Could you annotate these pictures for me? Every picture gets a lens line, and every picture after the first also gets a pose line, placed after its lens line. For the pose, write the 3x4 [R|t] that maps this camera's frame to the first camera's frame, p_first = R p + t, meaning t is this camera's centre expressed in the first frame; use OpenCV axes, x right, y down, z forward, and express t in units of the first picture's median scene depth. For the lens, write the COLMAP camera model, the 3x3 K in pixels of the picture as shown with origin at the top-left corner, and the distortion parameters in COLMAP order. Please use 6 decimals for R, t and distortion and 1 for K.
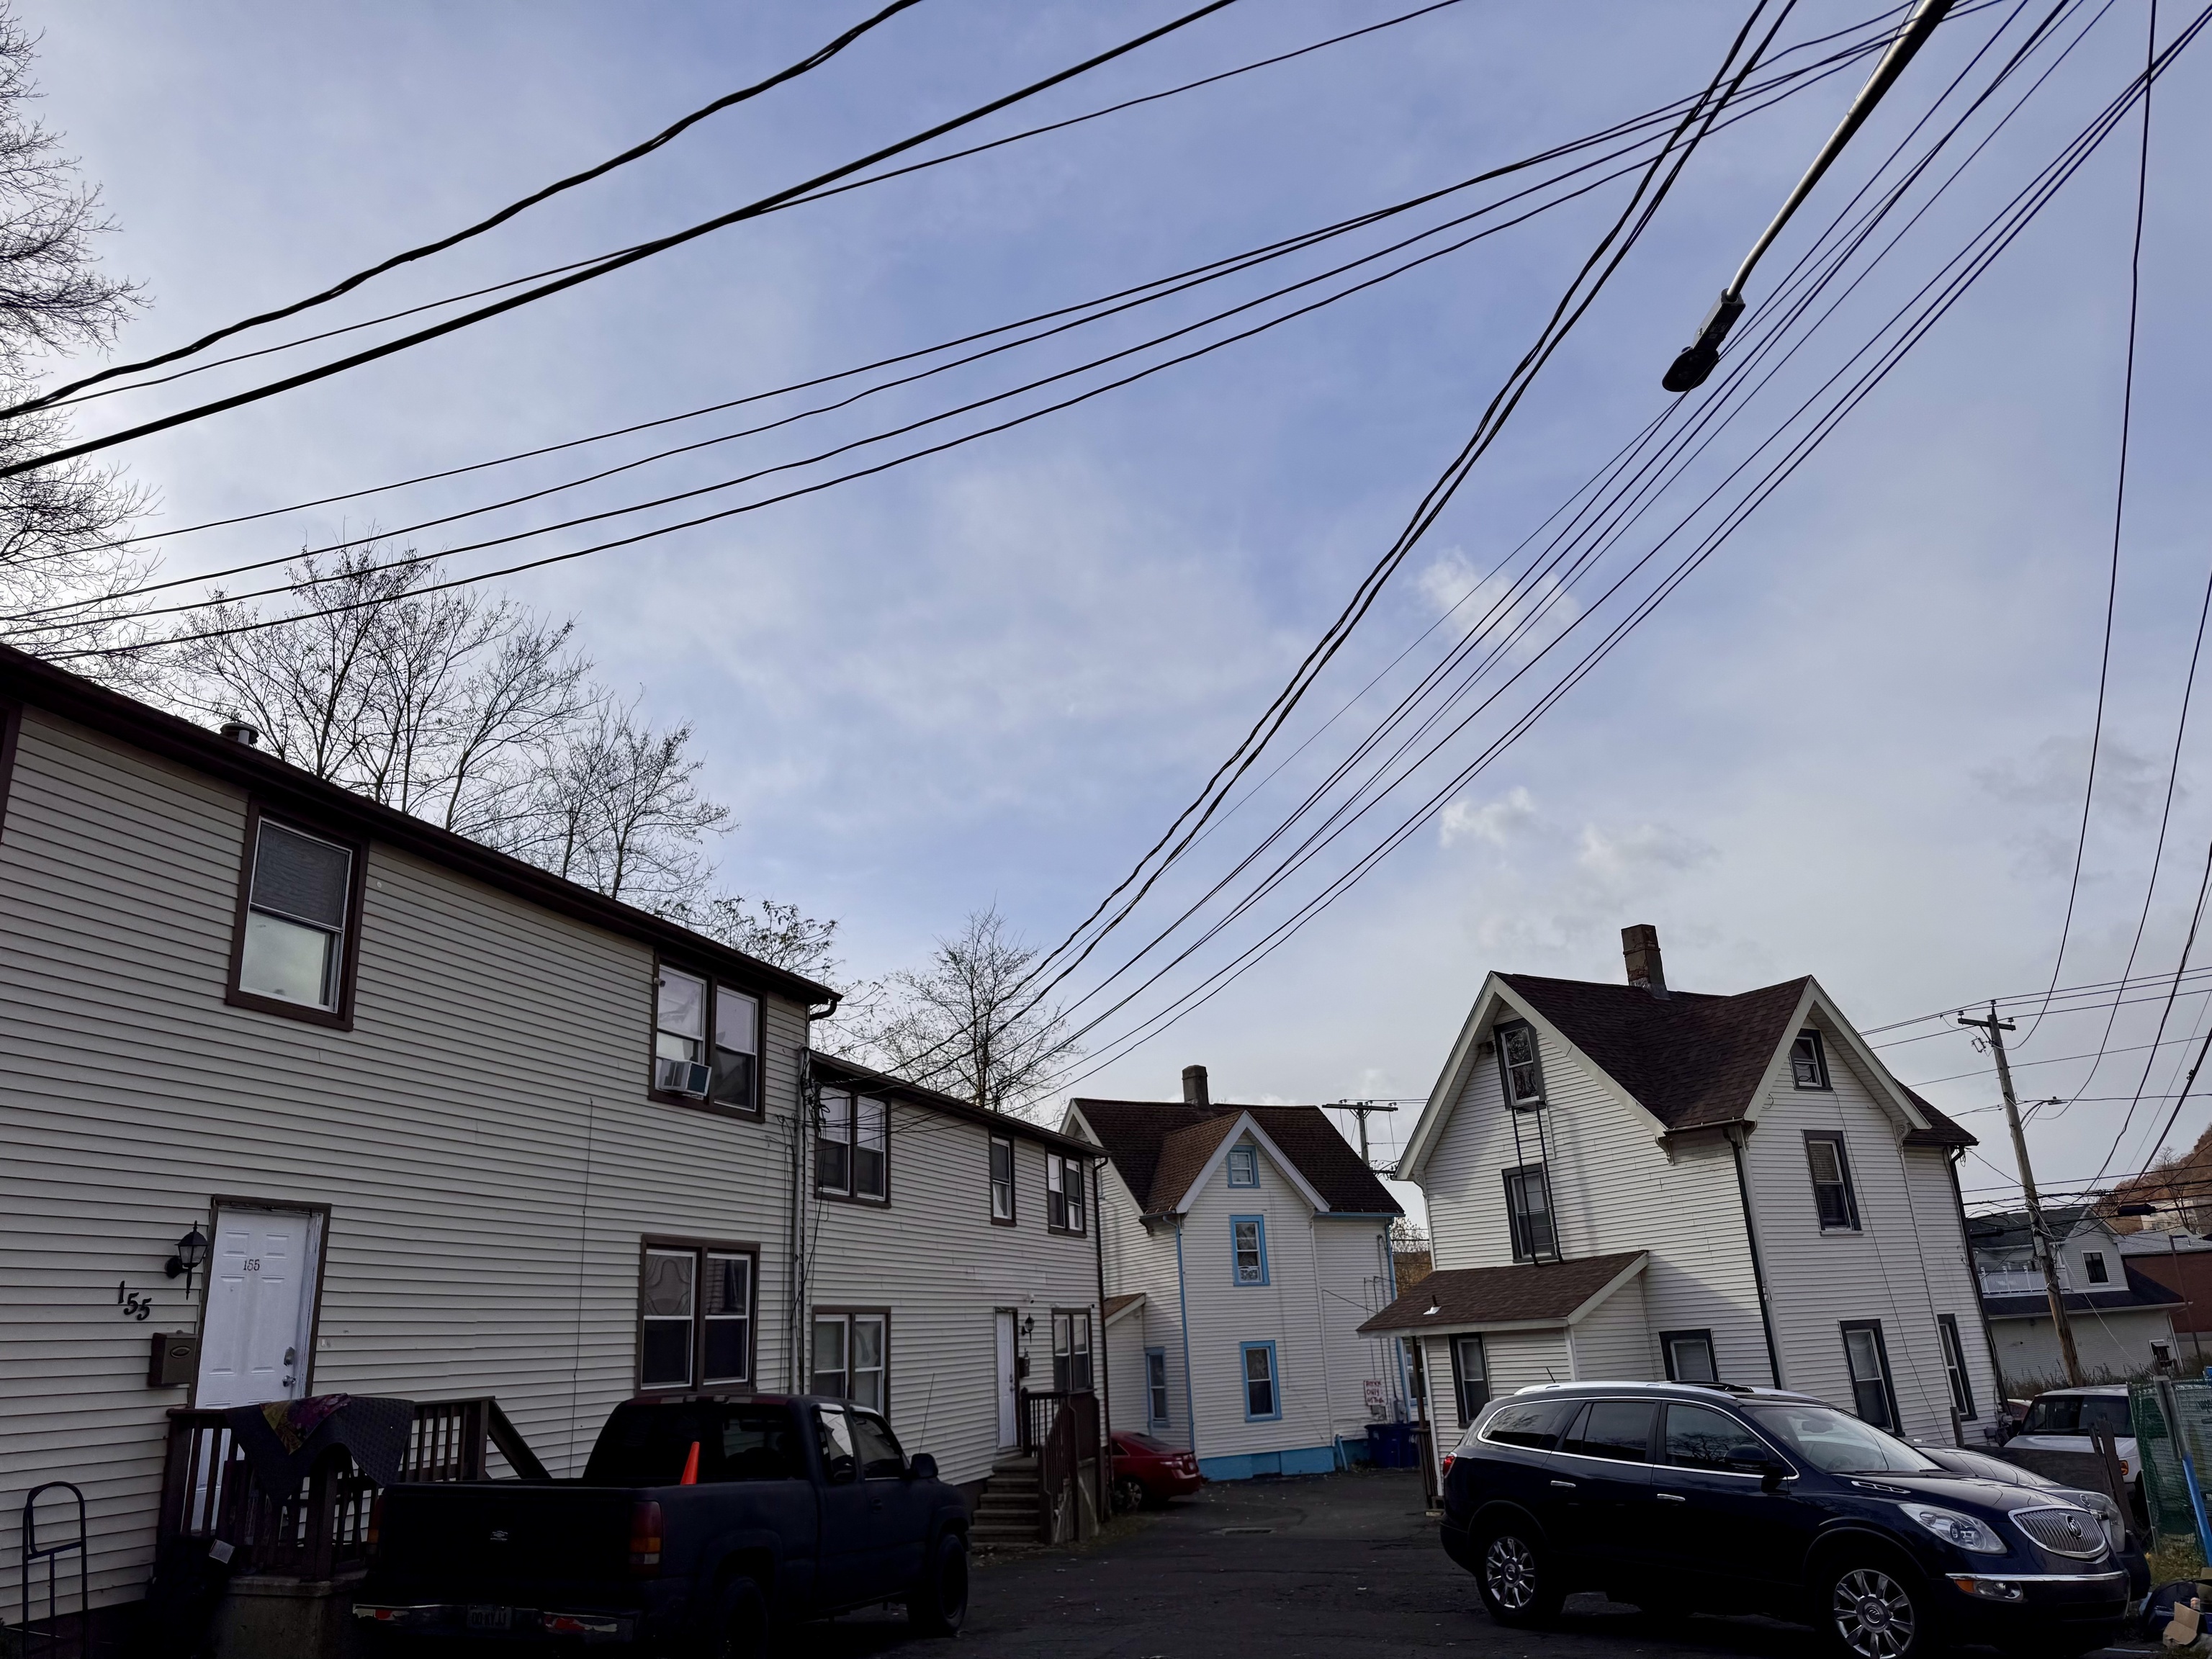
lens RADIAL K [[1523.7, 0, 1102.5], [0, 1523.7, 816.7], [0, 0, 1]] dist [0.057360, -0.059323]
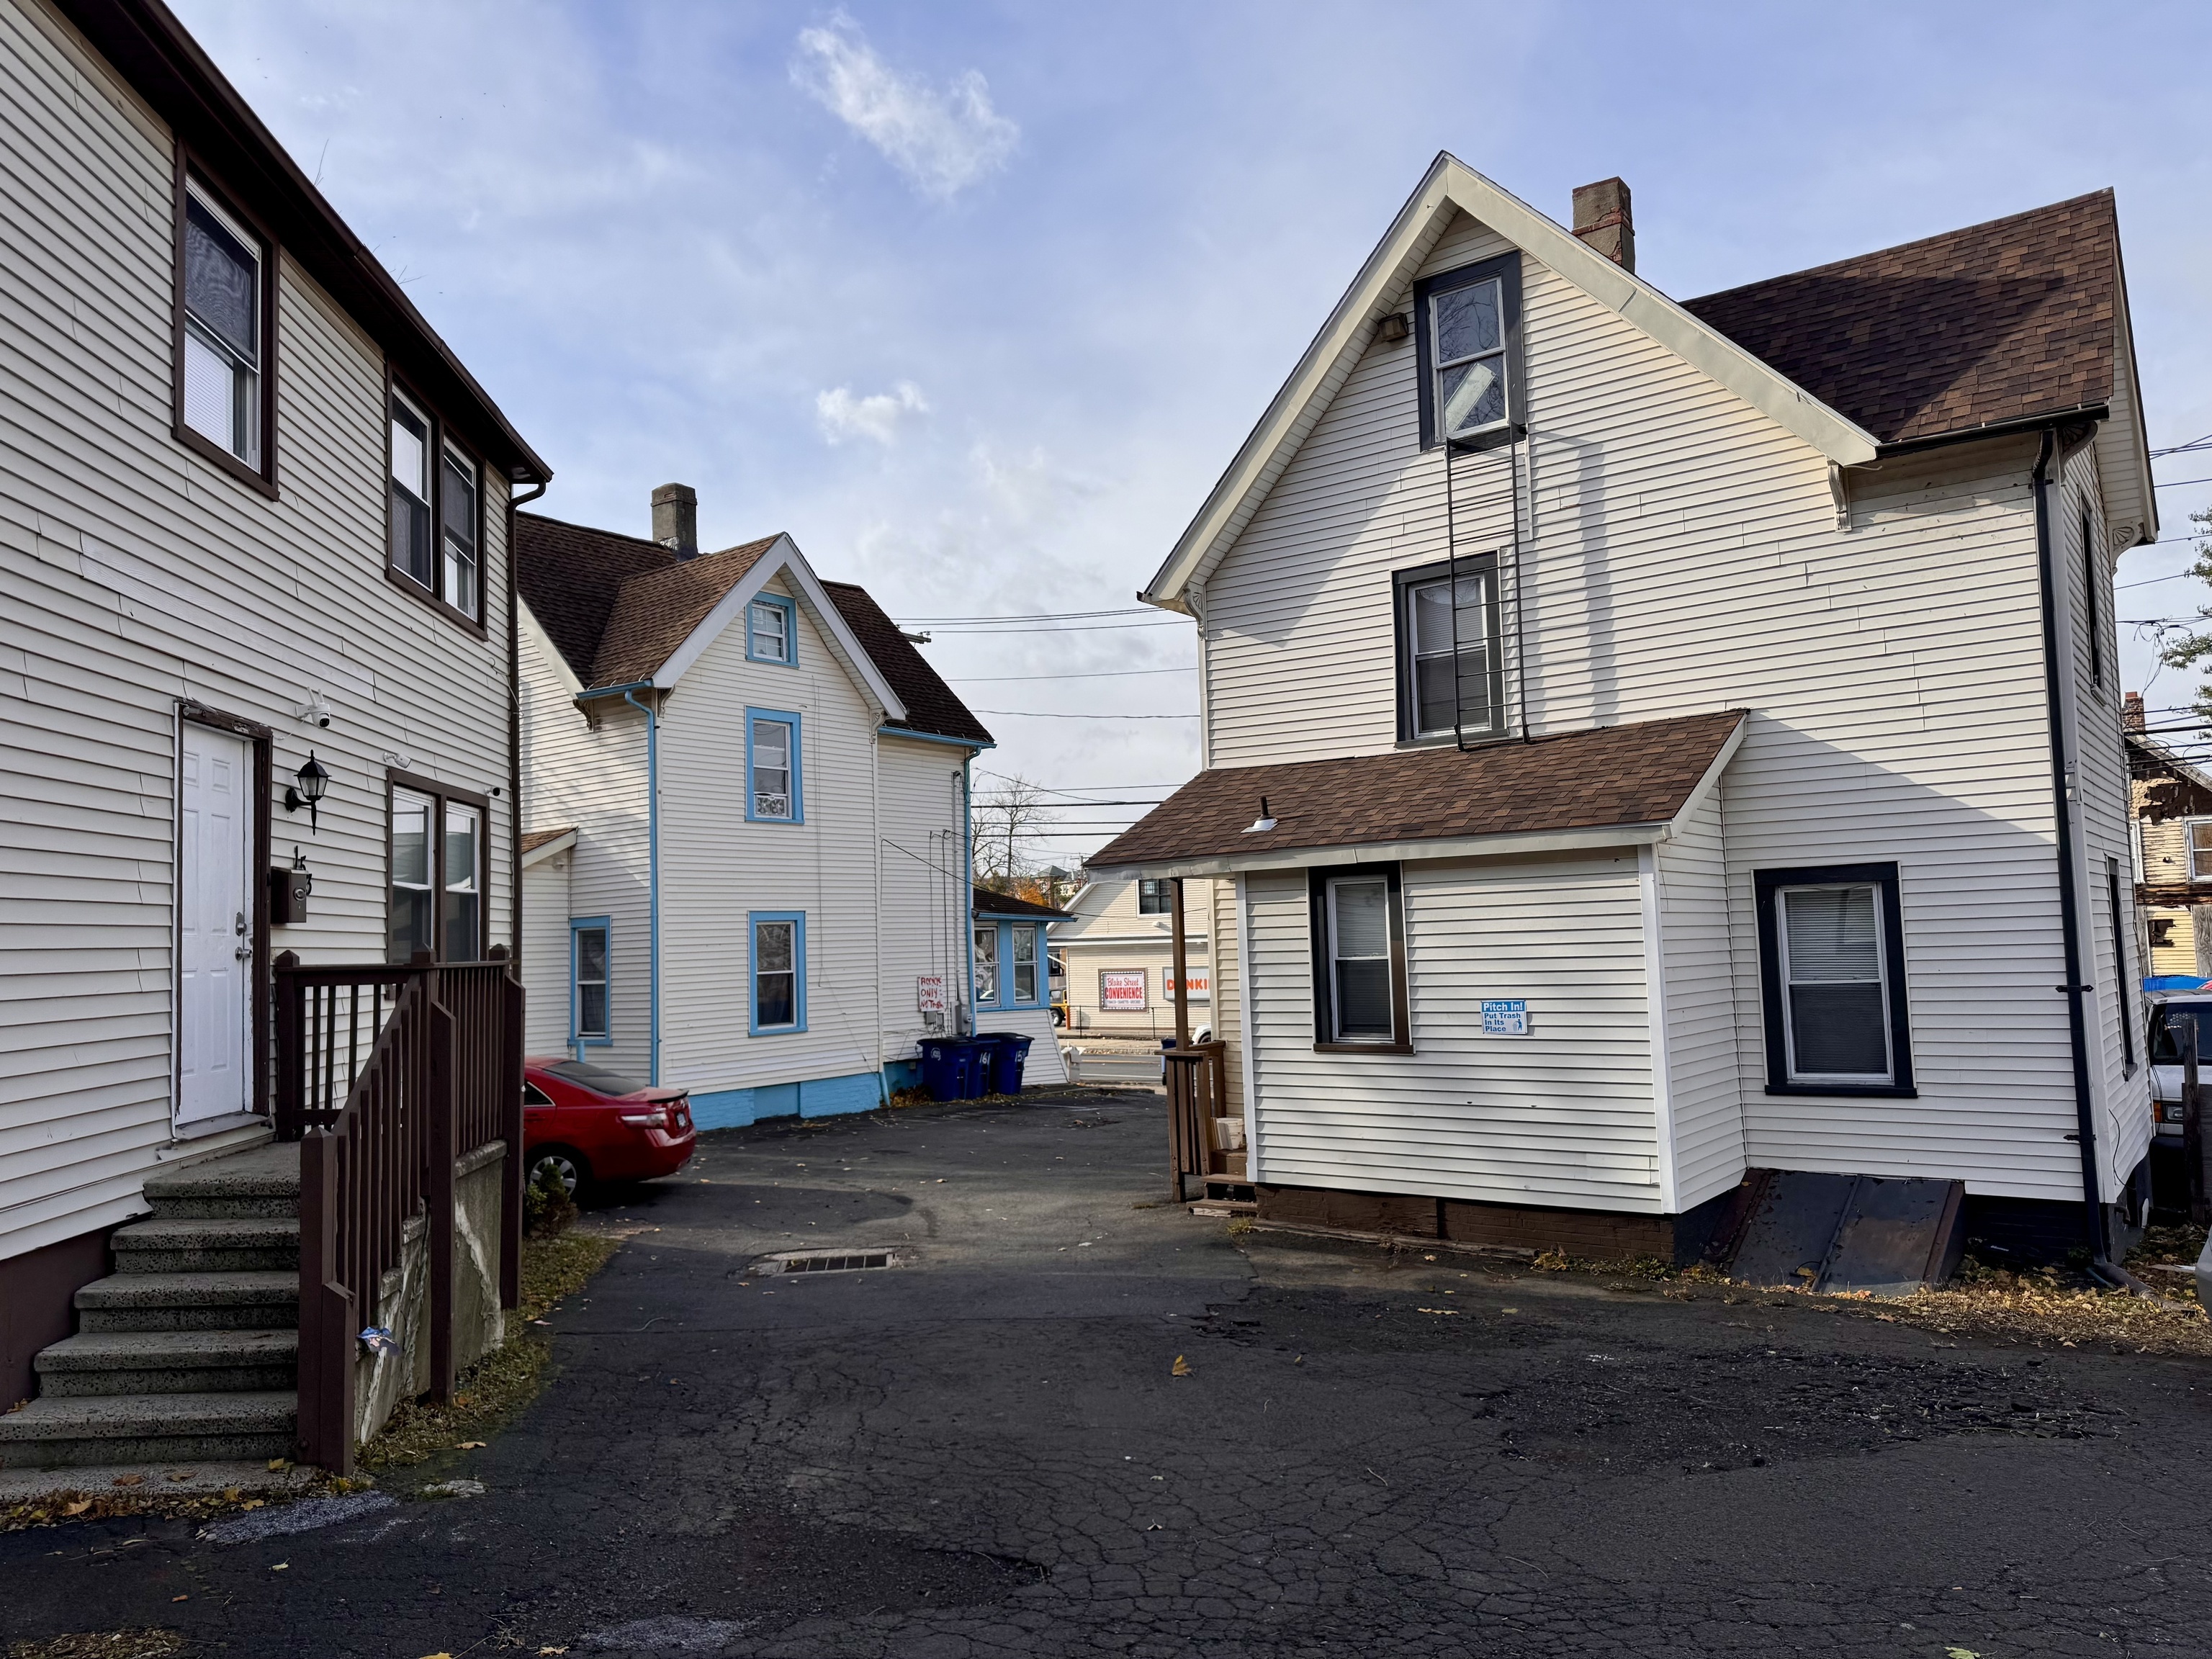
lens RADIAL K [[1523.7, 0, 1103.8], [0, 1523.7, 844.3], [0, 0, 1]] dist [0.057360, -0.059323]
pose [[0.921421, 0.048300, 0.385552, -0.015074], [-0.143491, 0.964405, 0.222110, 0.219880], [-0.361100, -0.259980, 0.895554, 0.565609]]
